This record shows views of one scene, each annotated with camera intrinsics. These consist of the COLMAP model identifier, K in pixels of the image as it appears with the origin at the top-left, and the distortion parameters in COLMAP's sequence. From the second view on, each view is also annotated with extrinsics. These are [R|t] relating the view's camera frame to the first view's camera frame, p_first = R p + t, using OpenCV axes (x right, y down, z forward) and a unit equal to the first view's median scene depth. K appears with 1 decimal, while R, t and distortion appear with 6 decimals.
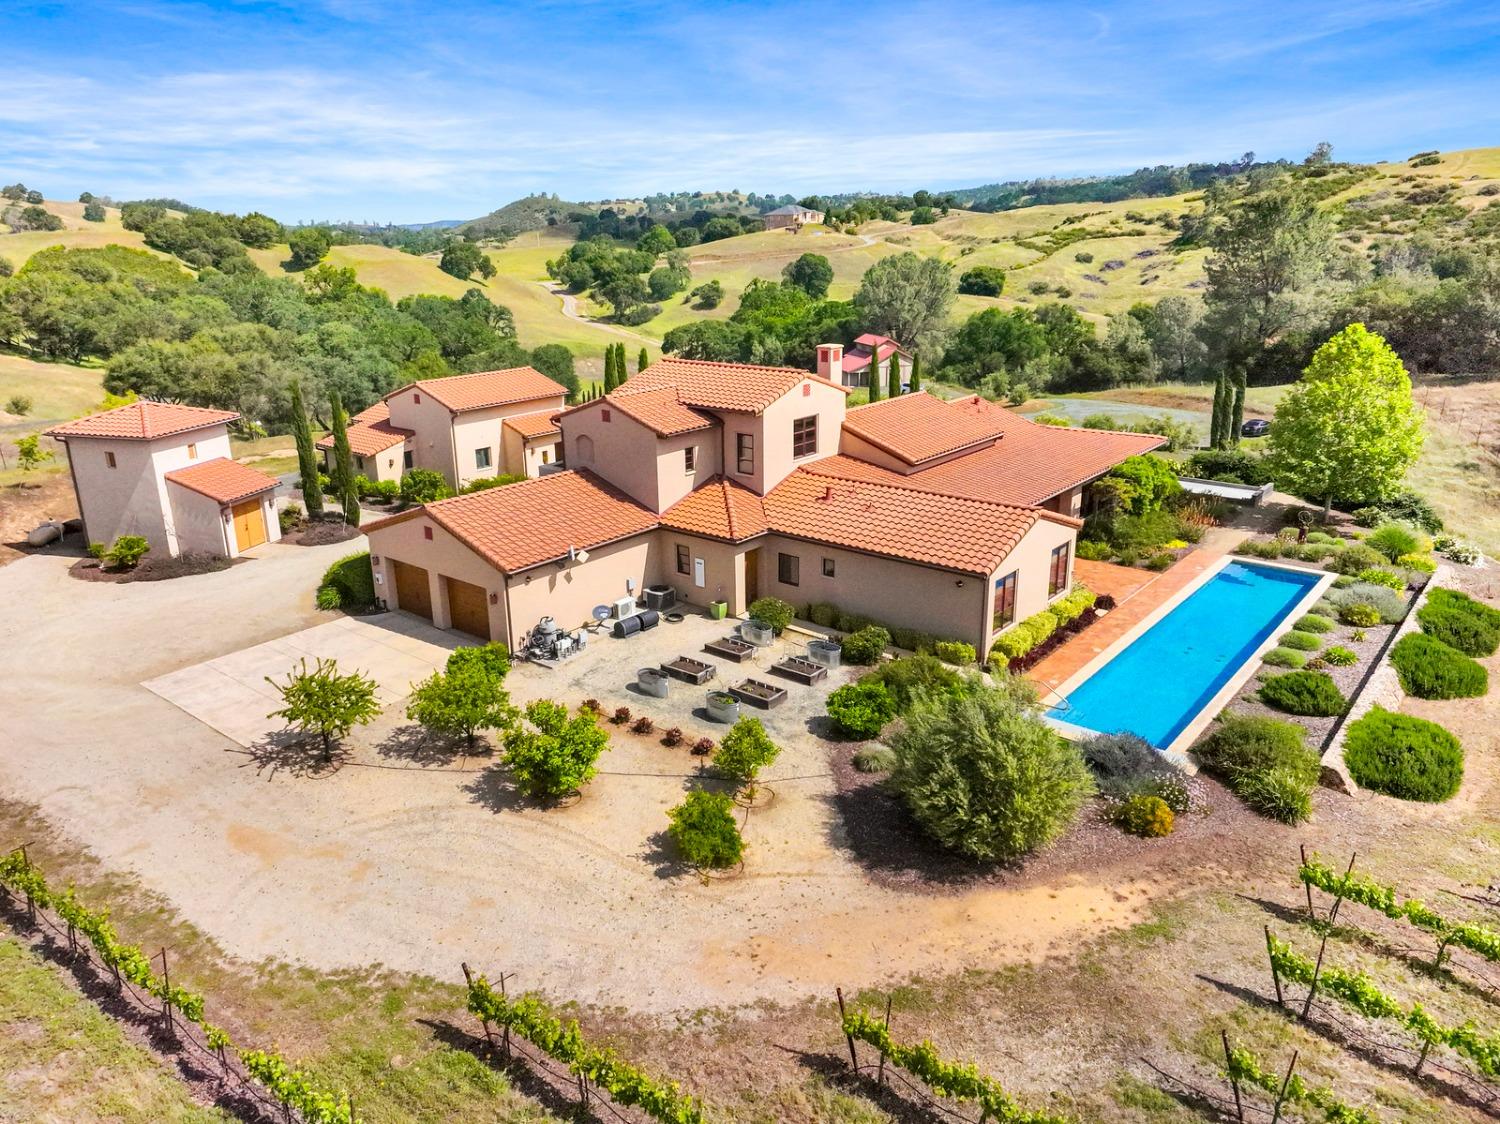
lens RADIAL K [[1046.9, 0, 747.3], [0, 1046.9, 563.7], [0, 0, 1]] dist [-0.002696, -0.000313]
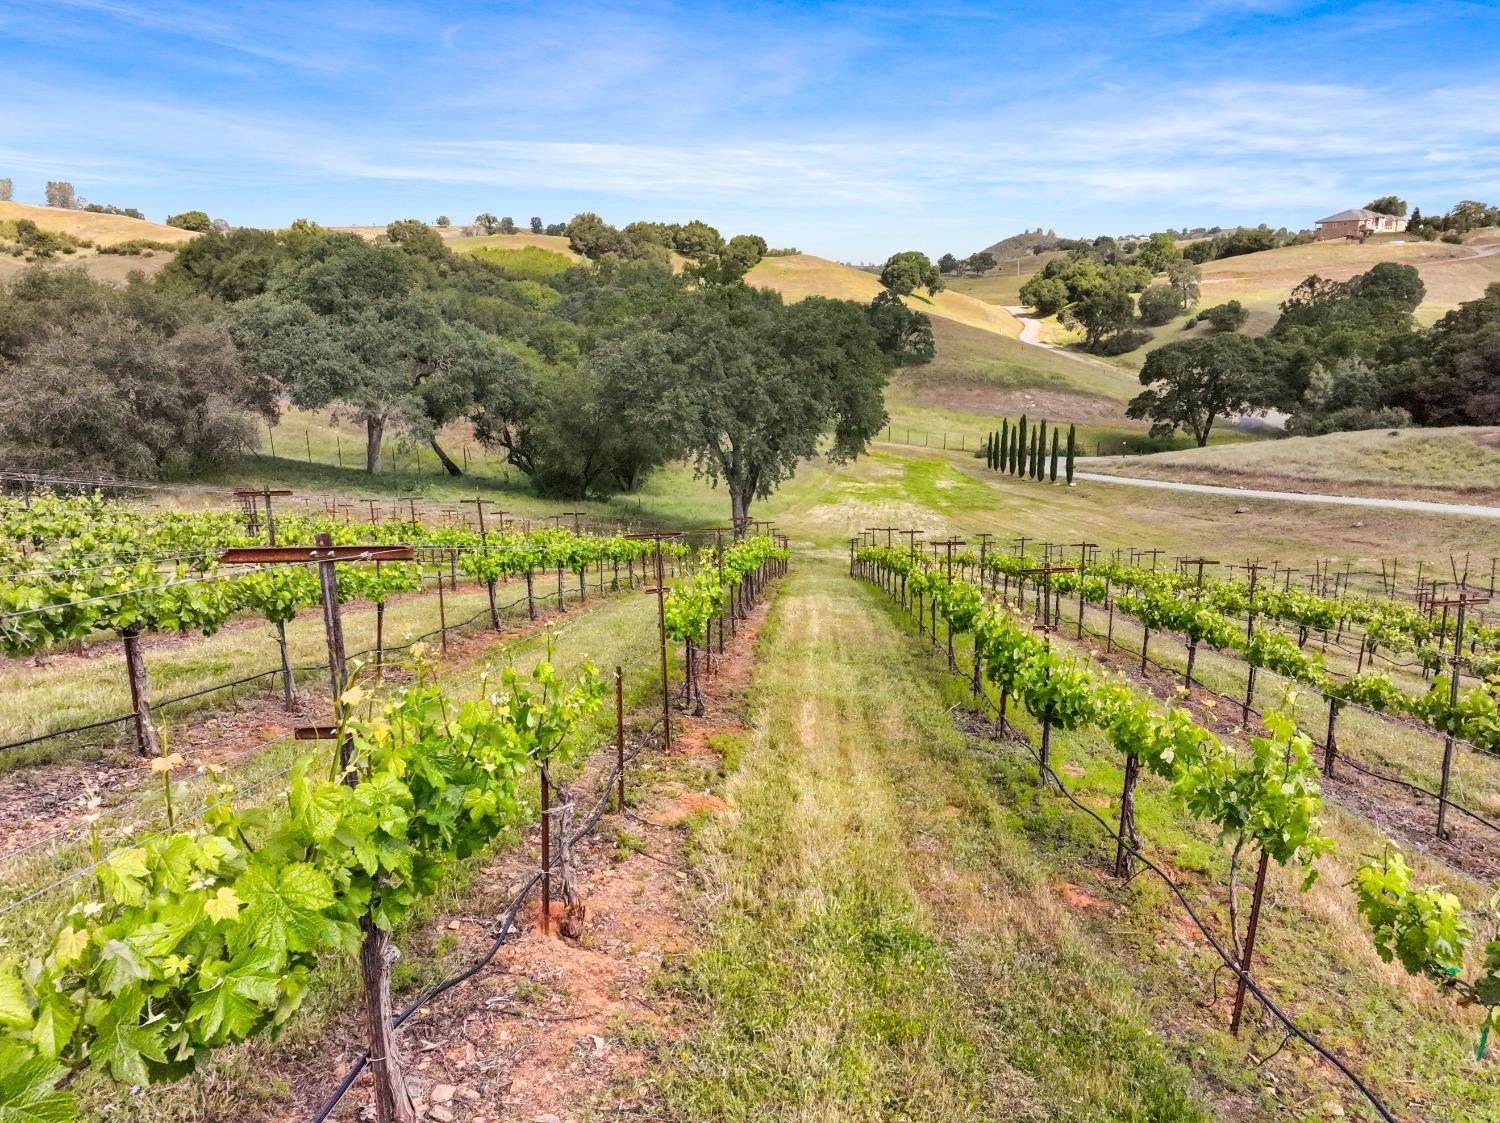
lens RADIAL K [[1056.4, 0, 749.7], [0, 1056.4, 556.0], [0, 0, 1]] dist [-0.005429, 0.000220]
pose [[0.903048, 0.112559, -0.414529, -0.010765], [-0.132931, 0.990913, -0.020521, -0.031608], [0.408452, 0.073635, 0.909805, 0.196255]]
